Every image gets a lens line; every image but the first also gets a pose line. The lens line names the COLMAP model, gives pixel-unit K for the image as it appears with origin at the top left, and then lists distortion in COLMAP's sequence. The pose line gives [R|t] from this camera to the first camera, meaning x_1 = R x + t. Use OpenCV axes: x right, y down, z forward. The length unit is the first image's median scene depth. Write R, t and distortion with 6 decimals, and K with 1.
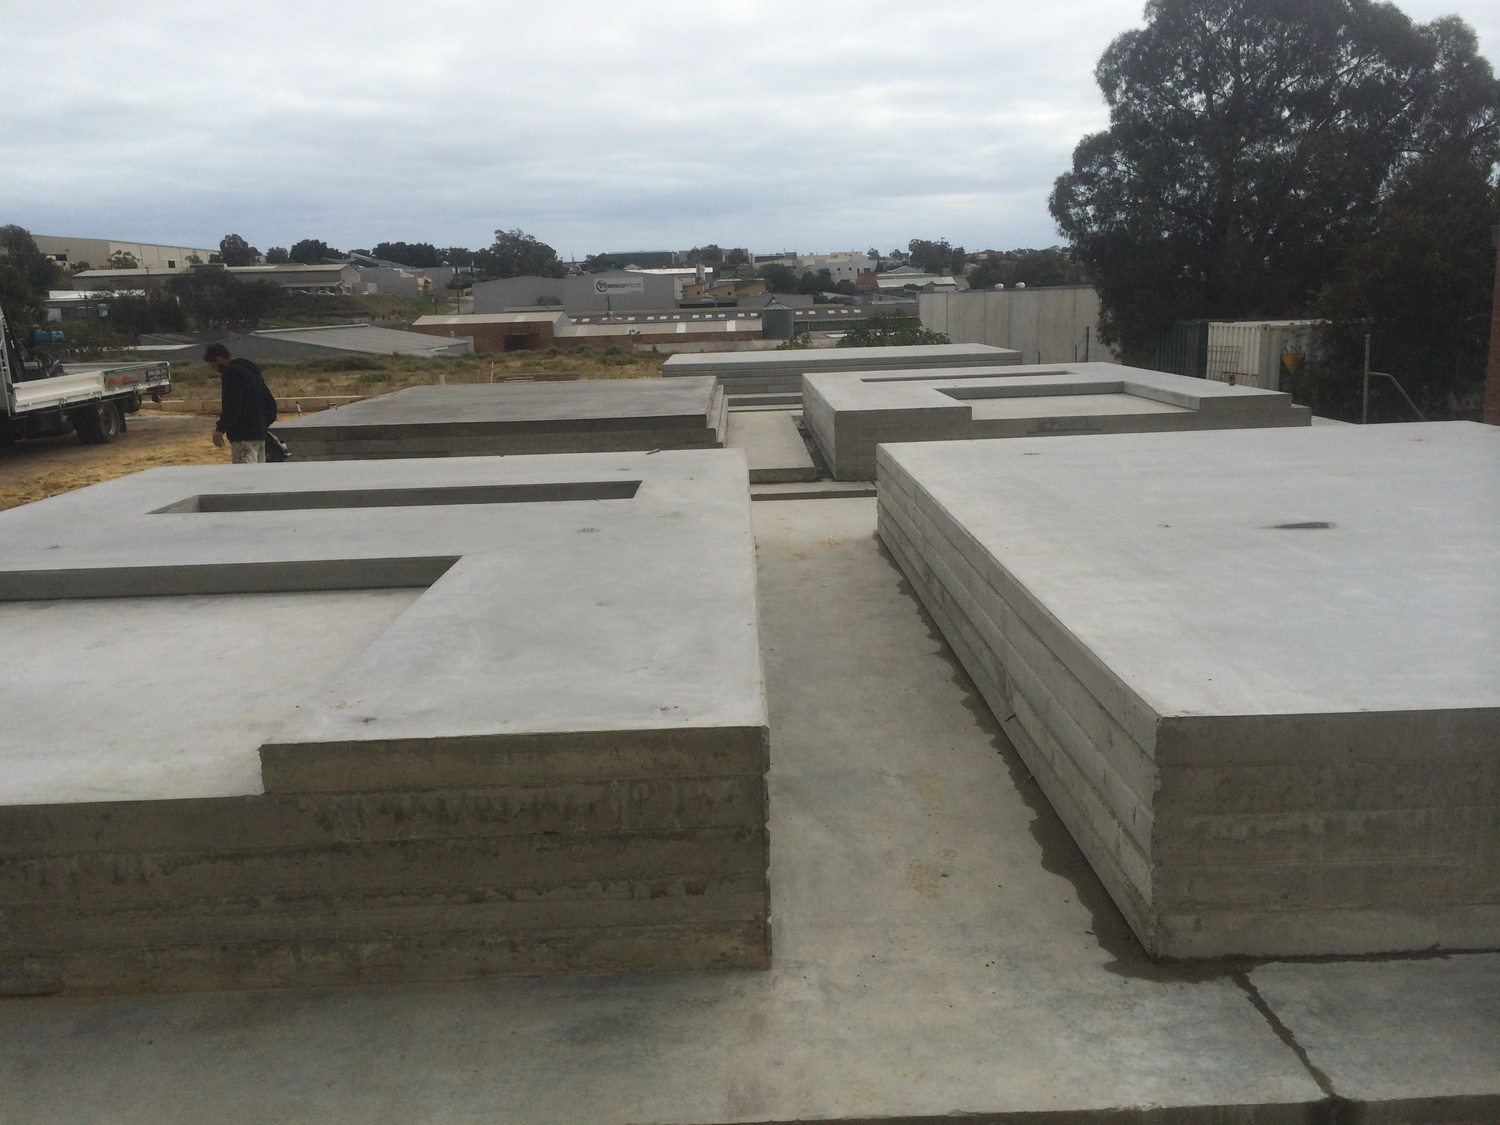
lens RADIAL K [[1289.2, 0, 750.0], [0, 1289.2, 562.5], [0, 0, 1]] dist [0.053243, -0.019677]
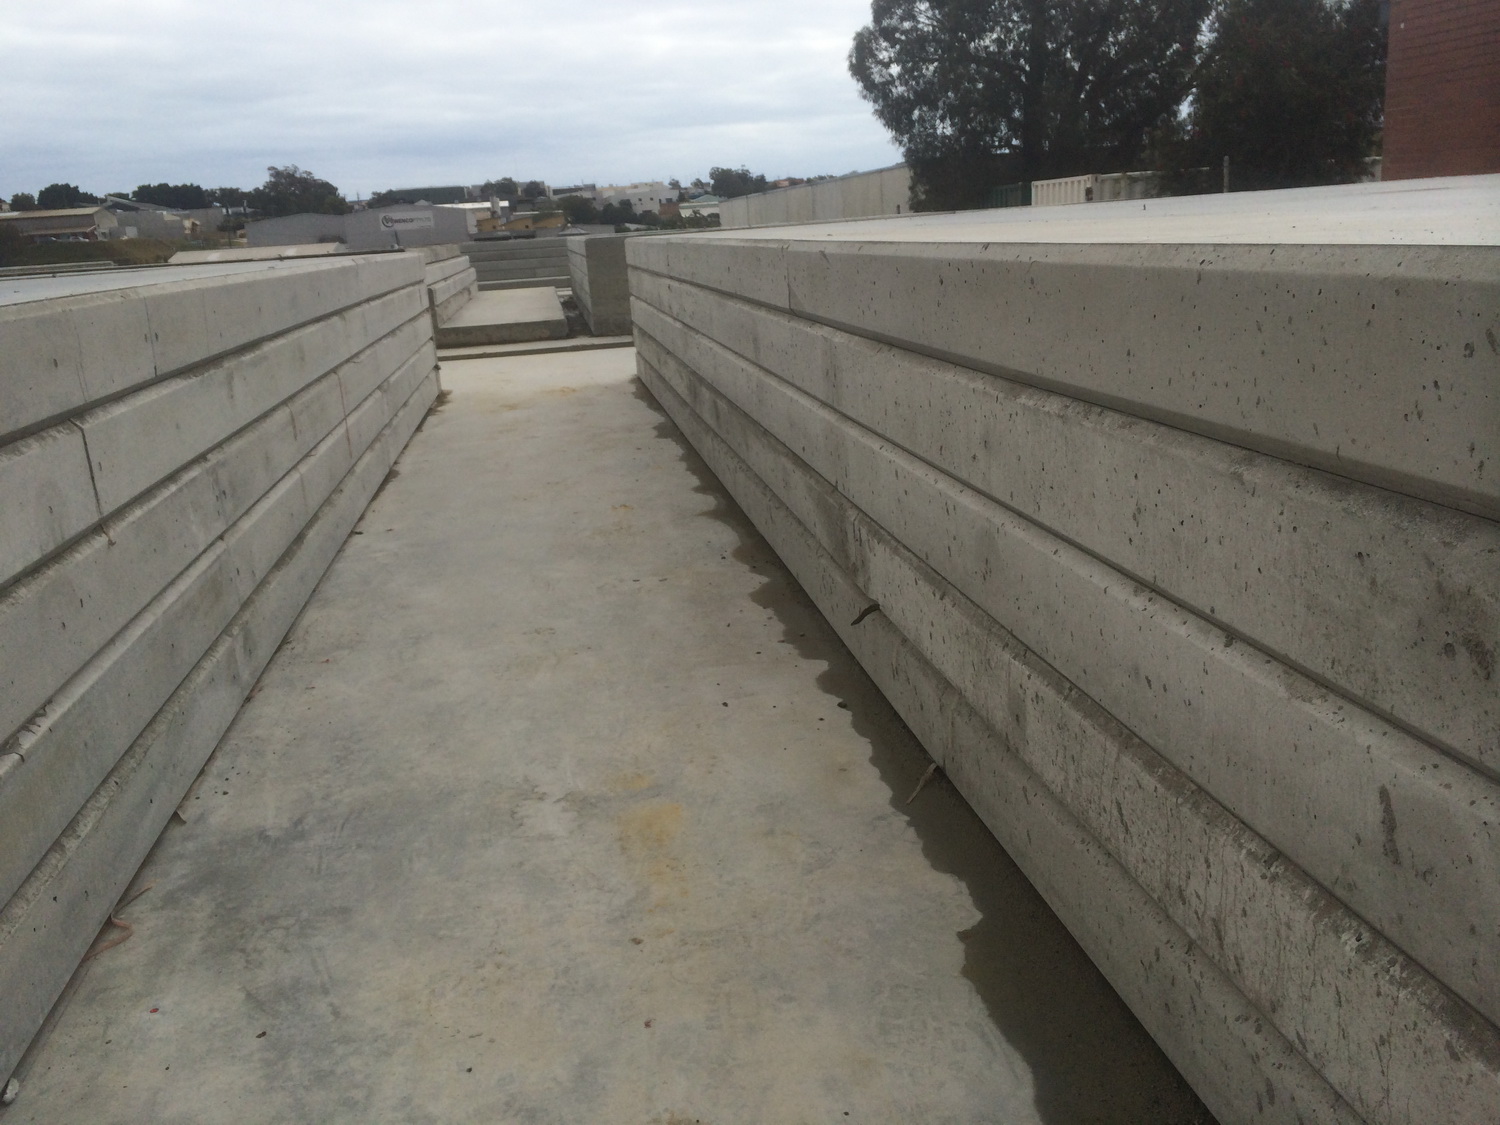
lens RADIAL K [[1289.2, 0, 750.0], [0, 1289.2, 562.5], [0, 0, 1]] dist [0.053243, -0.019677]
pose [[0.988658, -0.070046, 0.132848, 0.020601], [0.063691, 0.996640, 0.051502, 0.014541], [-0.136009, -0.042457, 0.989797, 0.109508]]
